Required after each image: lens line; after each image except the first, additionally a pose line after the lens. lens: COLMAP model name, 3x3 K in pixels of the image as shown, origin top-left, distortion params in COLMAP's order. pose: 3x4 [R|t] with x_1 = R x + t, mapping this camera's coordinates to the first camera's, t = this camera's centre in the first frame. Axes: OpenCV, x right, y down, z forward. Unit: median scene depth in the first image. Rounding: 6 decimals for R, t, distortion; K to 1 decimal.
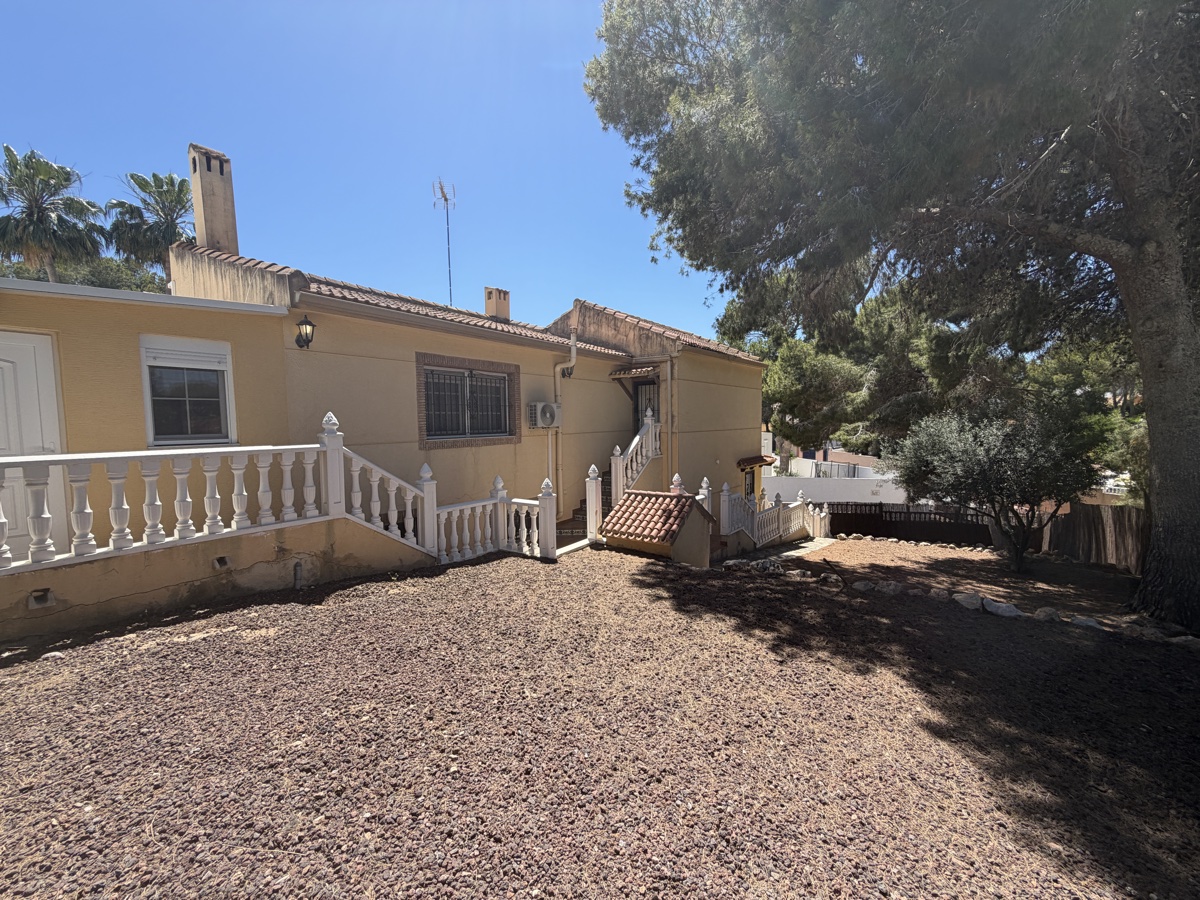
lens RADIAL K [[480.1, 0, 599.1], [0, 480.1, 450.8], [0, 0, 1]] dist [0.003806, -0.001139]
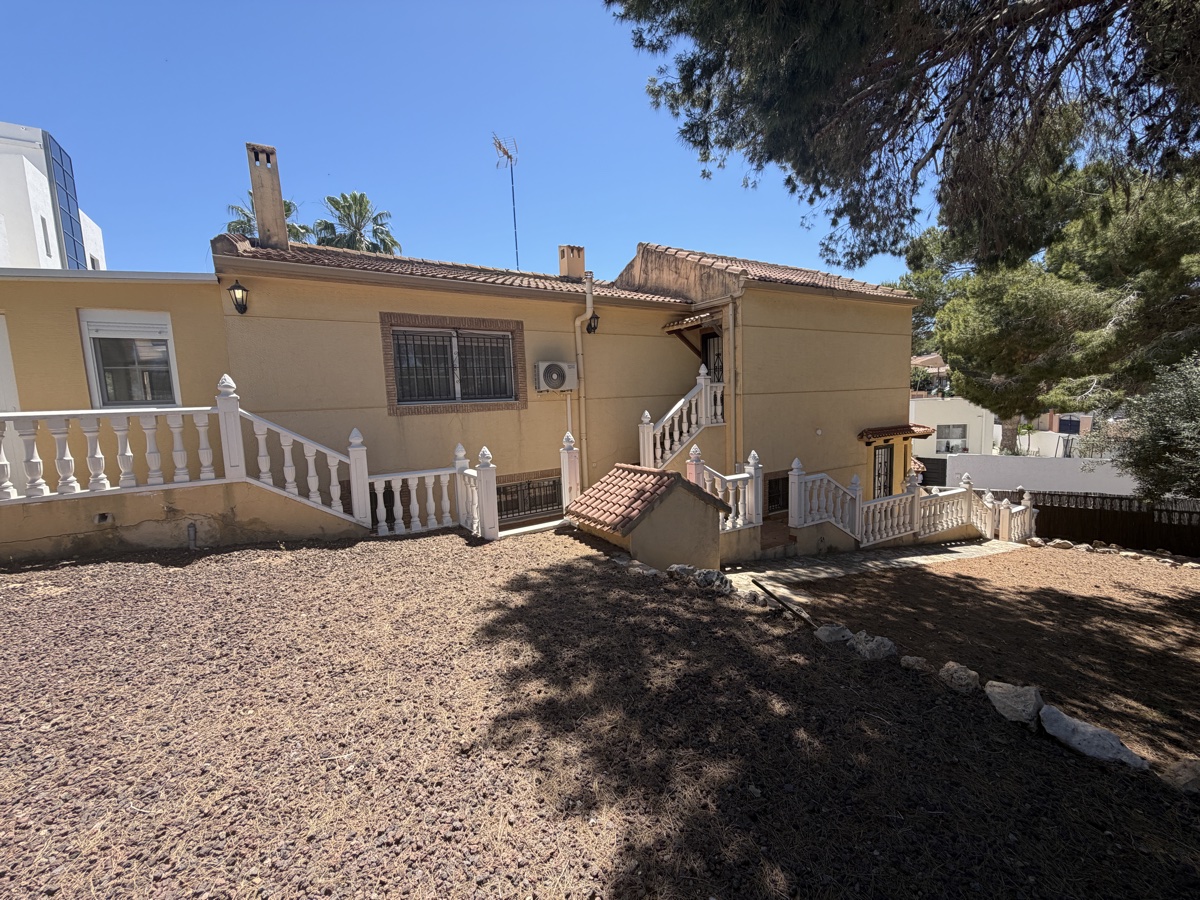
lens RADIAL K [[480.1, 0, 601.3], [0, 480.1, 451.3], [0, 0, 1]] dist [0.003806, -0.001139]
pose [[0.925524, 0.017019, -0.378307, 0.339585], [0.003458, 0.998568, 0.053381, 0.017352], [0.378674, -0.050713, 0.924140, 0.240317]]
